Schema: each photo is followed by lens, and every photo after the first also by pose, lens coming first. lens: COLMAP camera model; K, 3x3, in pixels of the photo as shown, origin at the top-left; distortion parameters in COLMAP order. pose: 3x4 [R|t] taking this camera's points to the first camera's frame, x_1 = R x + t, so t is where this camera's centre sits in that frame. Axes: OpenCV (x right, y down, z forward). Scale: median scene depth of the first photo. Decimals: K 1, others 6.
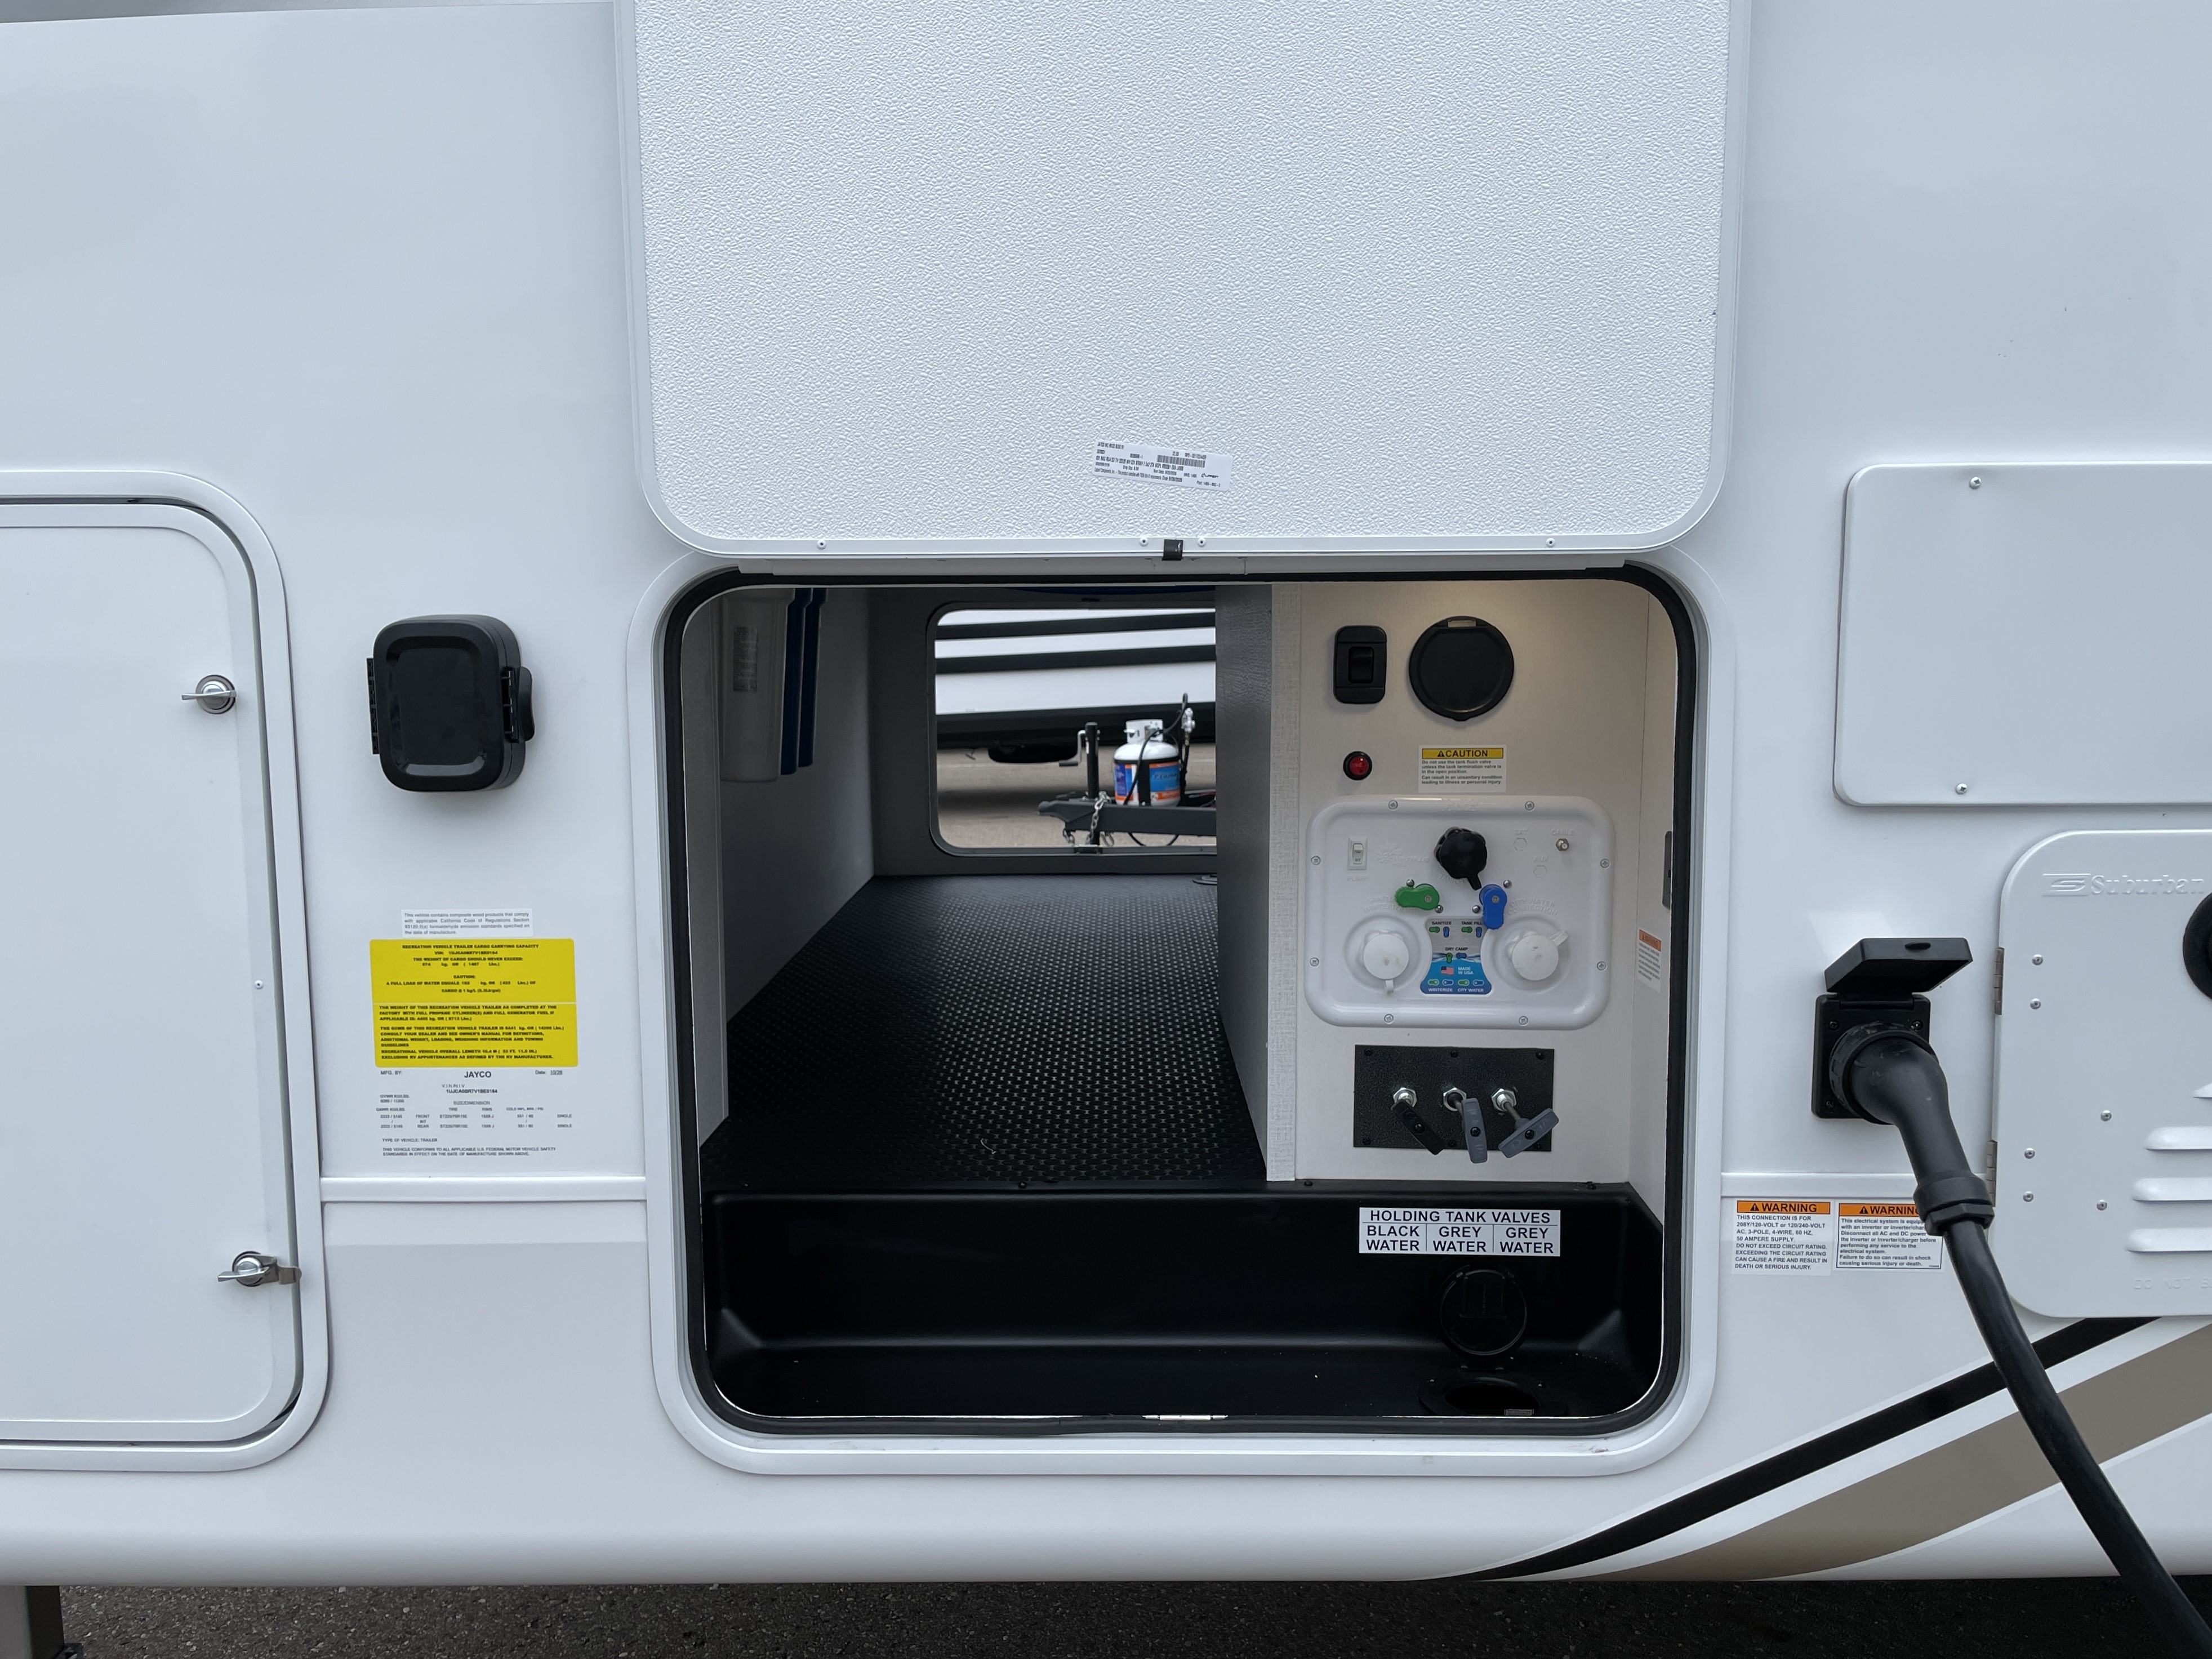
lens RADIAL K [[1721.1, 0, 1106.0], [0, 1721.1, 829.5], [0, 0, 1]] dist [0.000313, -0.000378]
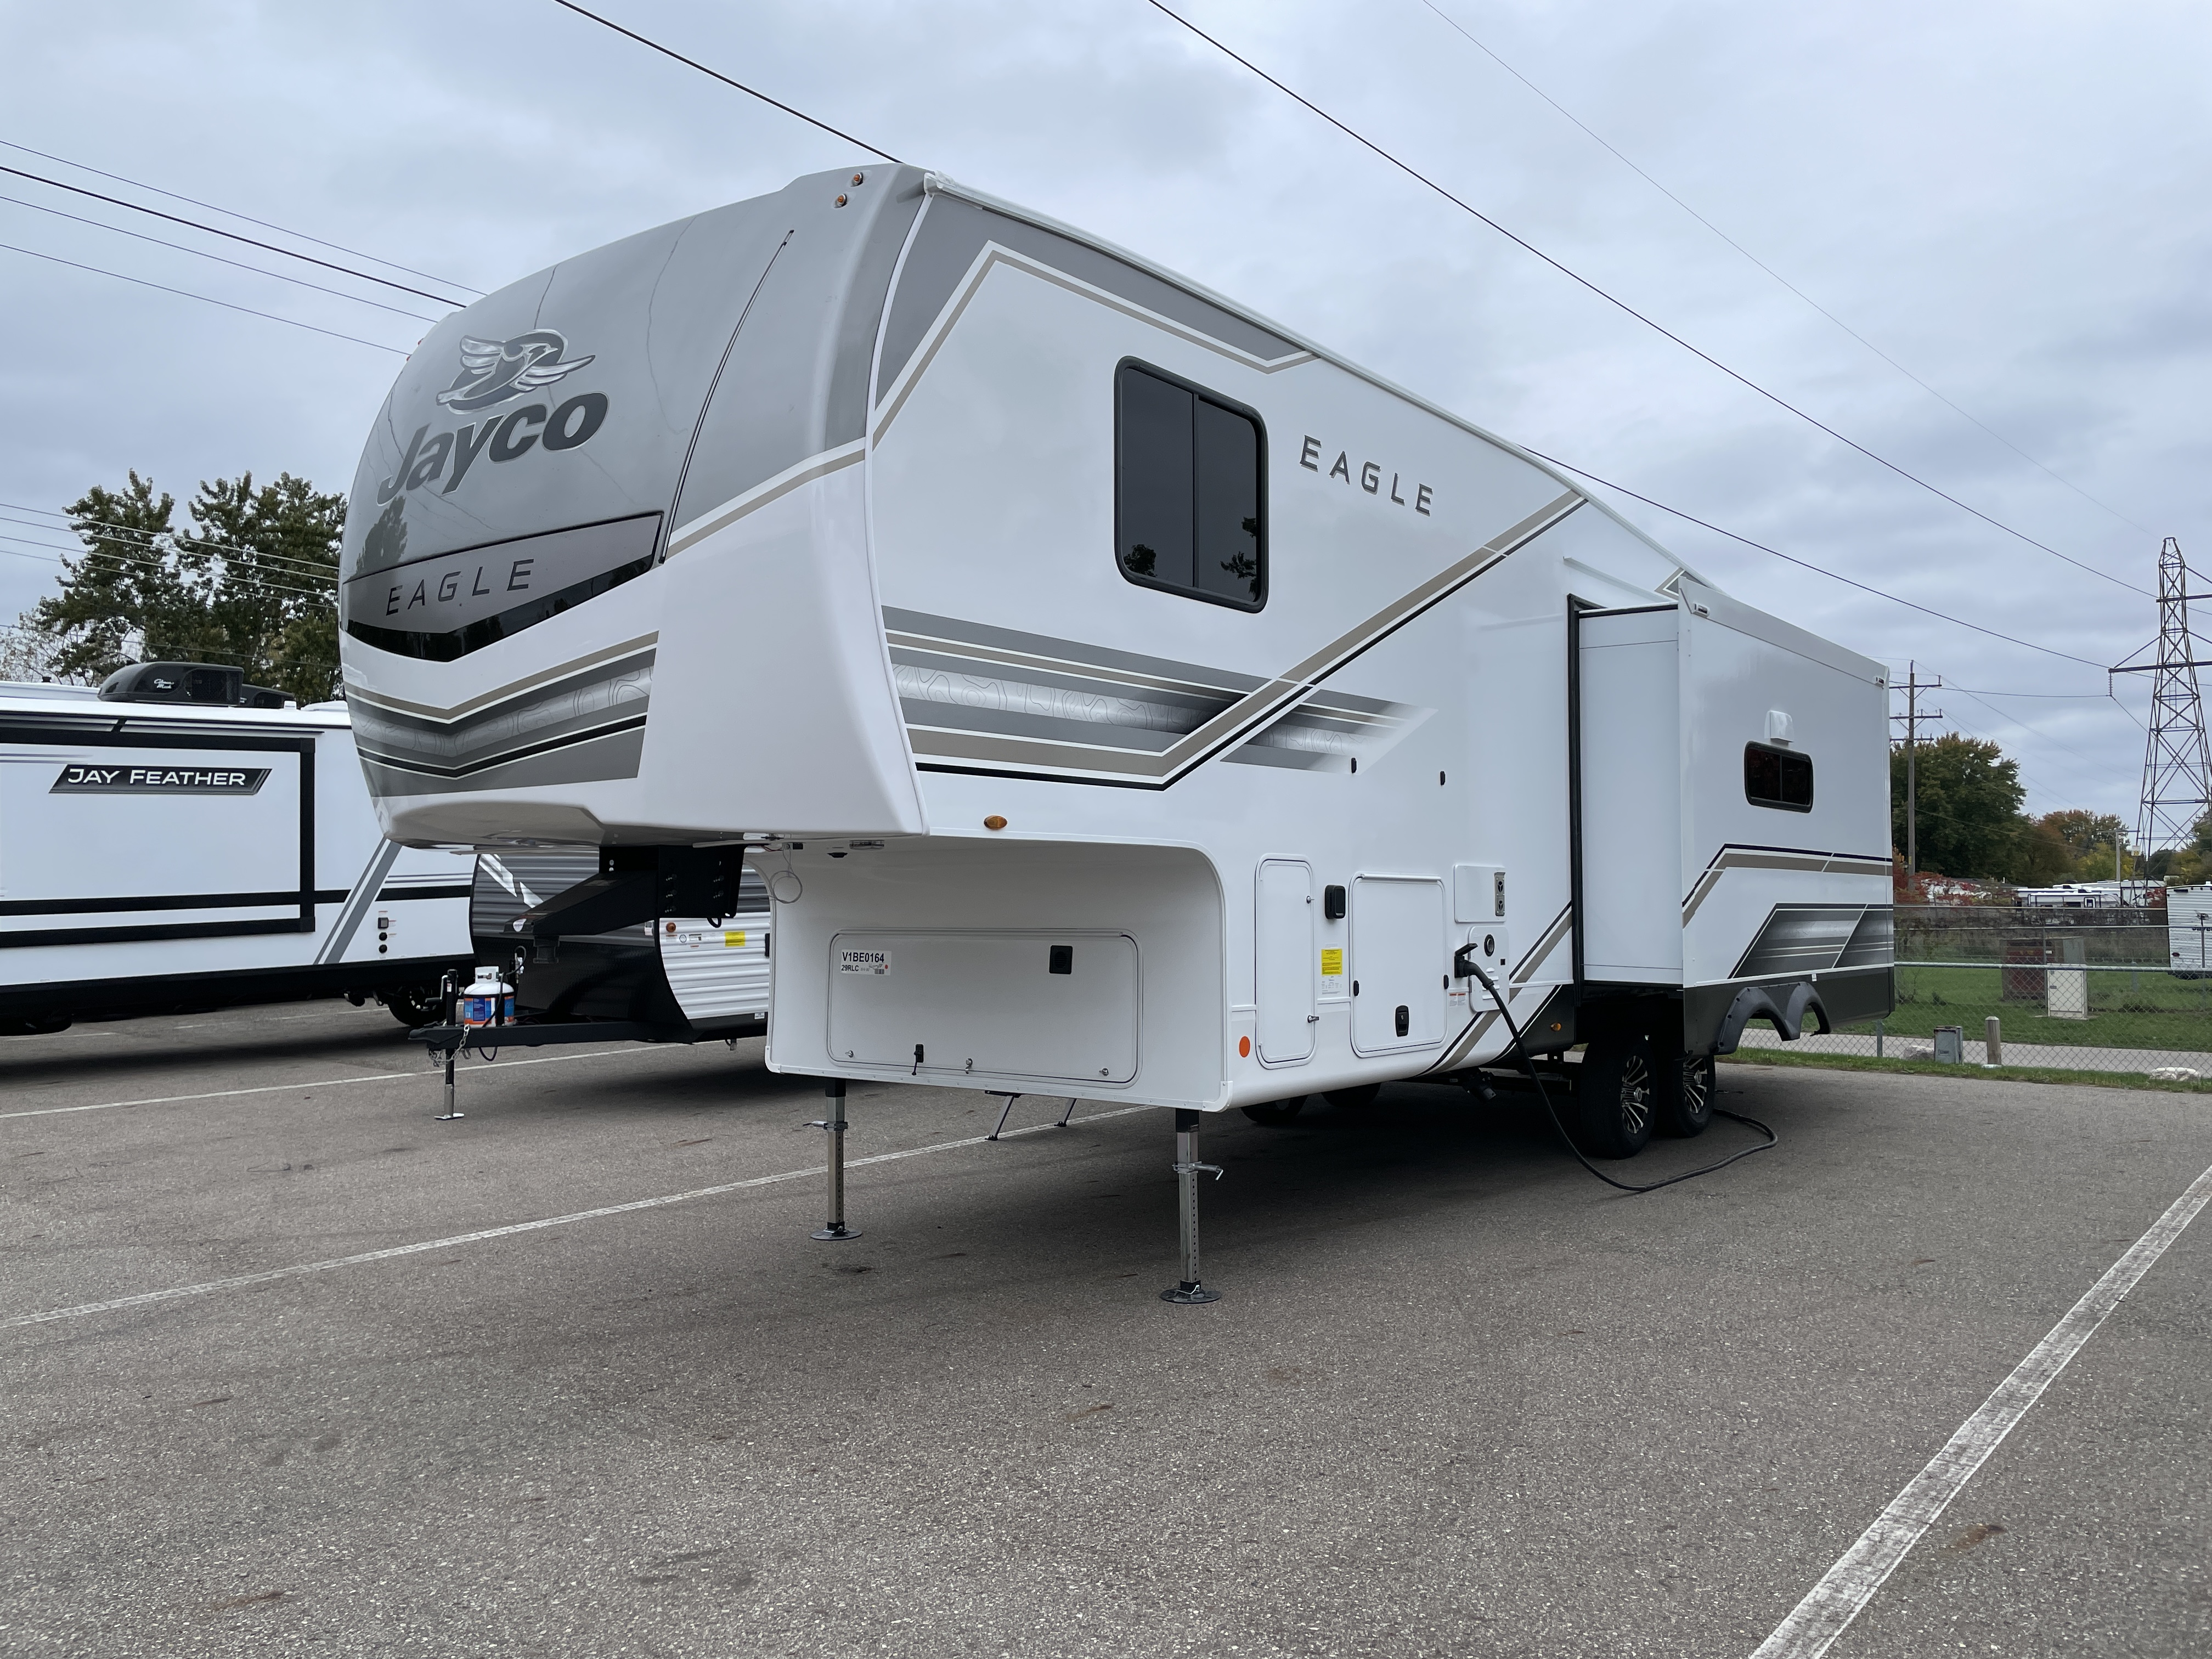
lens RADIAL K [[1700.4, 0, 1116.1], [0, 1700.4, 812.6], [0, 0, 1]] dist [0.082224, -0.114110]
pose [[0.608640, 0.051615, 0.791766, -0.785651], [0.090591, 0.986836, -0.133970, 0.046841], [-0.788258, 0.153266, 0.595952, -0.254664]]
